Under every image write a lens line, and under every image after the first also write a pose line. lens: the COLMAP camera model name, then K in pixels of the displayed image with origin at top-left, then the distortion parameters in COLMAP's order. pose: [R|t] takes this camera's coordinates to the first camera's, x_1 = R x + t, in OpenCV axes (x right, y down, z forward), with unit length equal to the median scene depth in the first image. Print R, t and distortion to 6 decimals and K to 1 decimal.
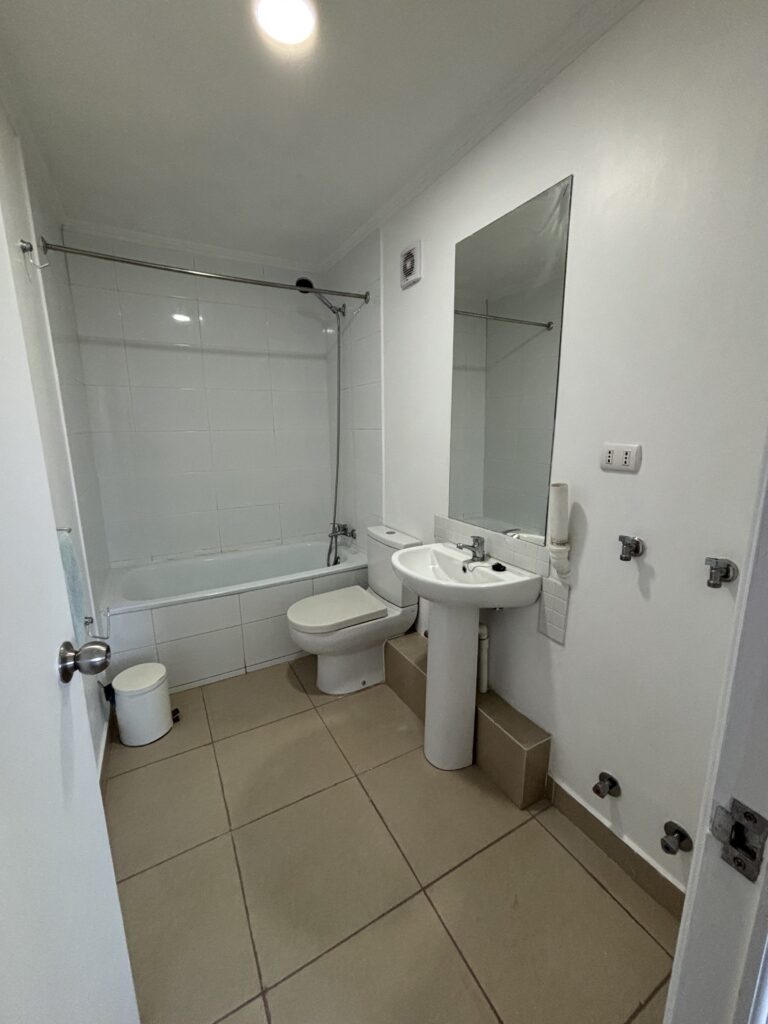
lens RADIAL K [[414.3, 0, 385.9], [0, 414.3, 512.3], [0, 0, 1]] dist [-0.010320, 0.001726]
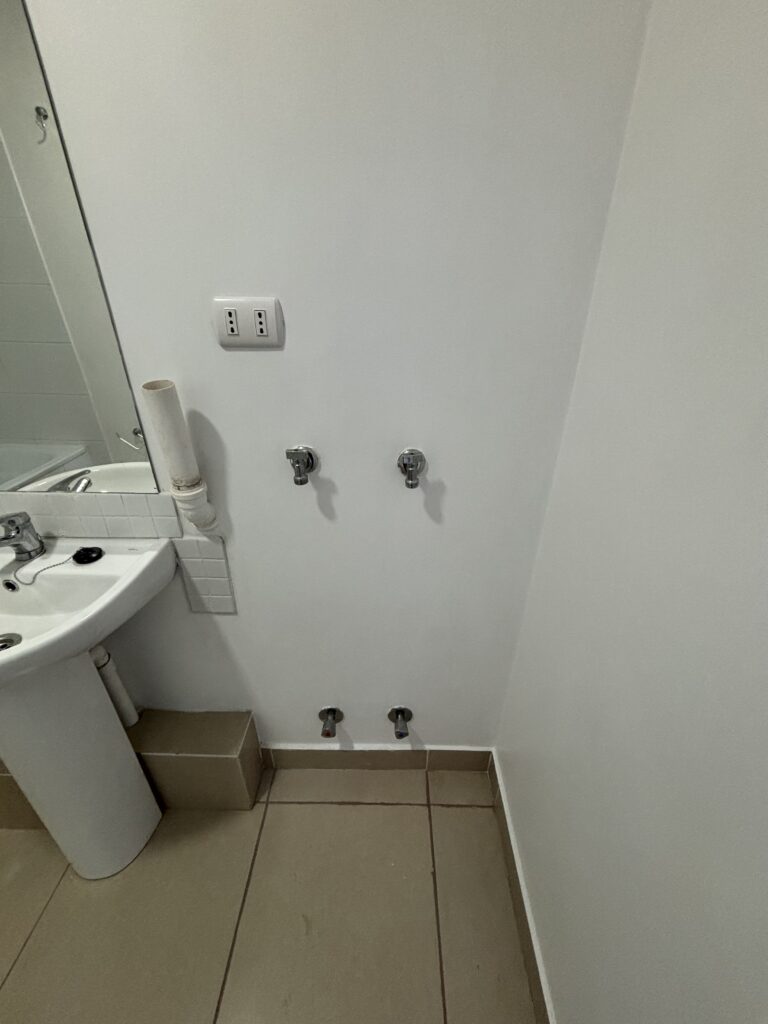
lens RADIAL K [[414.3, 0, 382.1], [0, 414.3, 511.0], [0, 0, 1]] dist [-0.010320, 0.001726]
pose [[0.495551, -0.403678, 0.769072, 0.077744], [0.163161, 0.912939, 0.374060, -0.064194], [-0.853116, -0.059883, 0.518273, 0.427465]]
